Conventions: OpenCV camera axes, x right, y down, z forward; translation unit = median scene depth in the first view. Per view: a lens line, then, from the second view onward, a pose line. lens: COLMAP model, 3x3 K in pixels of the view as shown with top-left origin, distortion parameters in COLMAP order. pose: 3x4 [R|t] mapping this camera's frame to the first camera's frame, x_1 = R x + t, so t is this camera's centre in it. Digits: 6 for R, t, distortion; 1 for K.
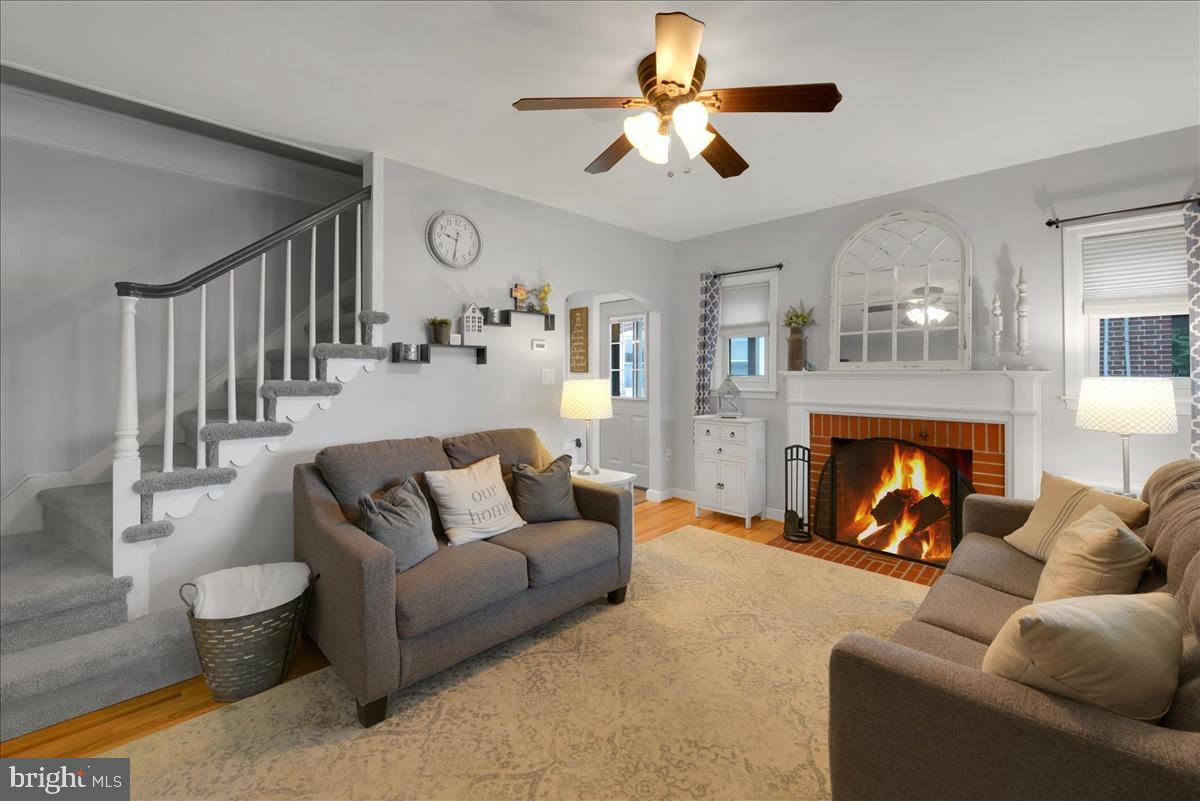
lens RADIAL K [[490.0, 0, 600.3], [0, 490.0, 370.0], [0, 0, 1]] dist [-0.011472, -0.000265]
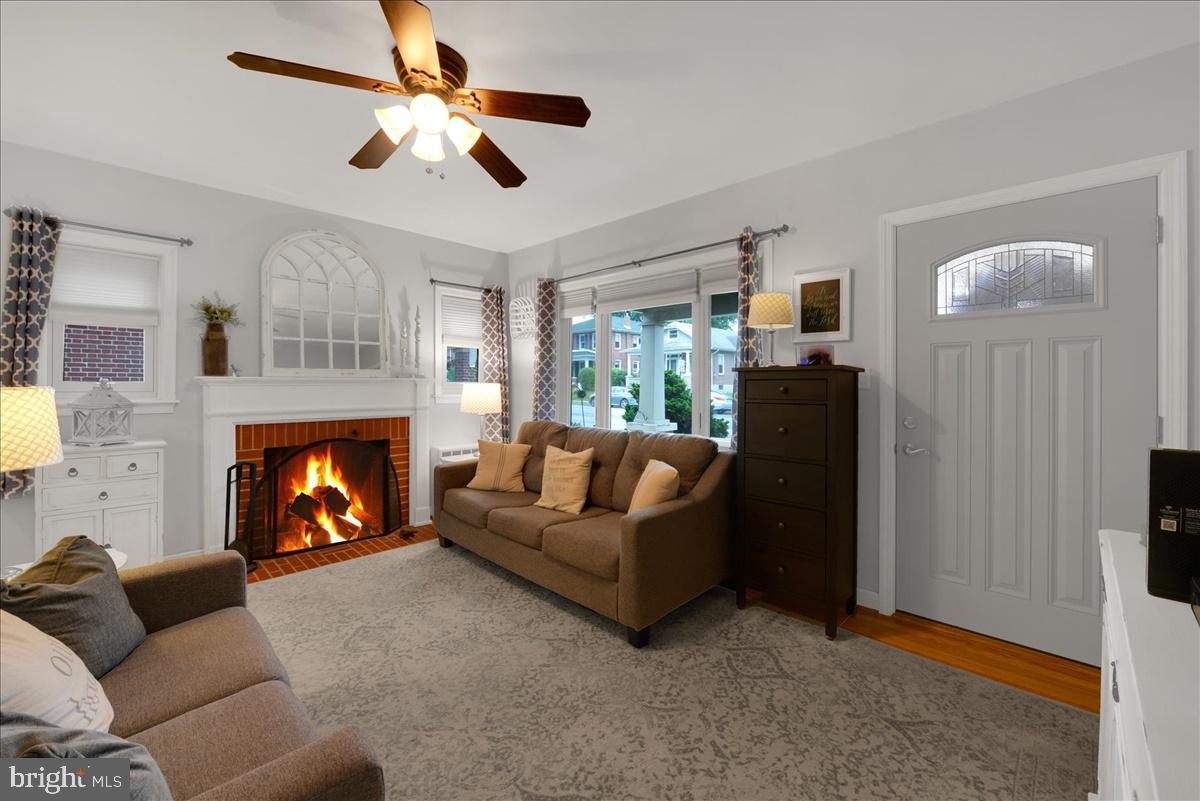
lens RADIAL K [[480.9, 0, 610.6], [0, 480.9, 384.4], [0, 0, 1]] dist [-0.011549, -0.000112]
pose [[-0.016723, -0.003364, 0.999854, -0.520617], [-0.009183, 0.999953, 0.003211, 0.008592], [-0.999818, -0.009128, -0.016753, 0.421665]]
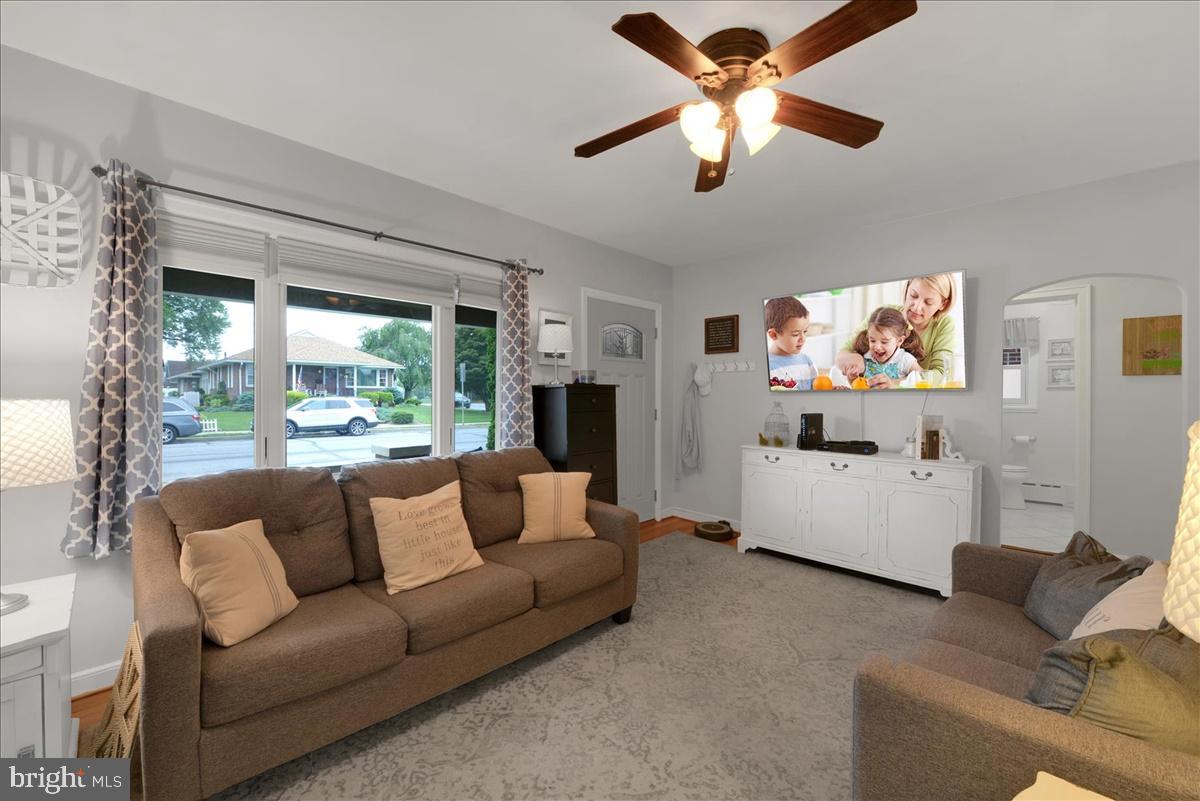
lens RADIAL K [[478.6, 0, 601.6], [0, 478.6, 395.0], [0, 0, 1]] dist [-0.010776, -0.000049]
pose [[-0.999971, -0.003886, -0.006530, 0.248171], [-0.003842, 0.999970, -0.006692, 0.011047], [0.006555, -0.006666, -0.999956, 1.211783]]
